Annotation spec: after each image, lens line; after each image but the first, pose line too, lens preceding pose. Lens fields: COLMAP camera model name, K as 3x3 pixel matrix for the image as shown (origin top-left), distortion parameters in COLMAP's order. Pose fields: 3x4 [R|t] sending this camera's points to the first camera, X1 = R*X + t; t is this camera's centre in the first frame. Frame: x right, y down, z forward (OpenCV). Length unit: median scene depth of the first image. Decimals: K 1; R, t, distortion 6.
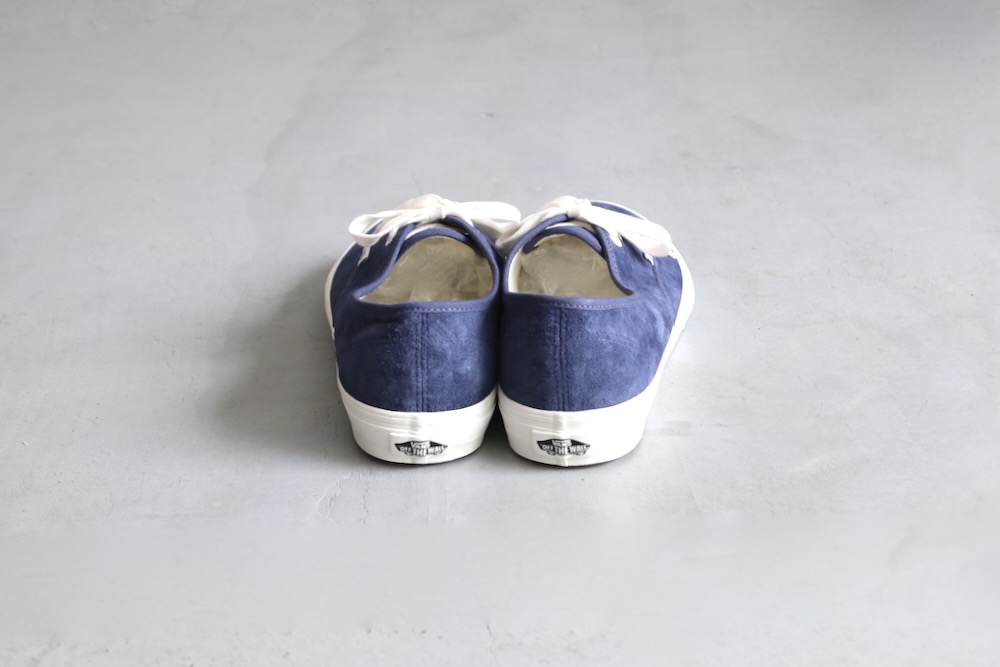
lens RADIAL K [[1559.6, 0, 506.7], [0, 1559.6, 274.1], [0, 0, 1]] dist [-0.090207, 0.031885]
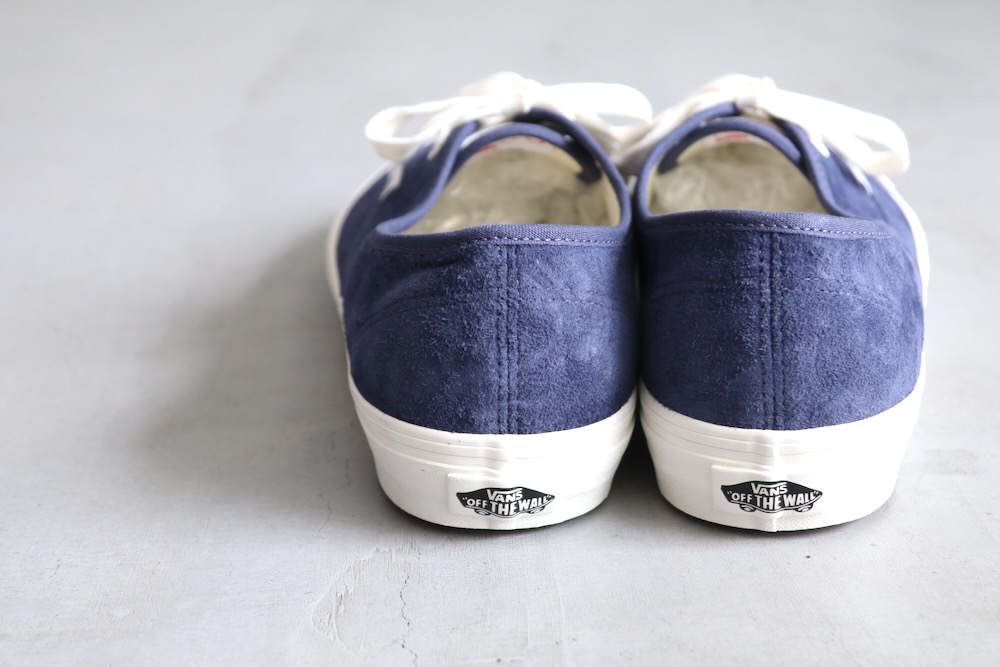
lens RADIAL K [[1489.9, 0, 500.0], [0, 1489.9, 333.5], [0, 0, 1]] dist [-0.028521, -0.049137]
pose [[0.999941, -0.009319, -0.005645, -0.053639], [0.009319, 0.999957, 0.000034, 0.054021], [0.005645, -0.000086, 0.999984, 0.487040]]
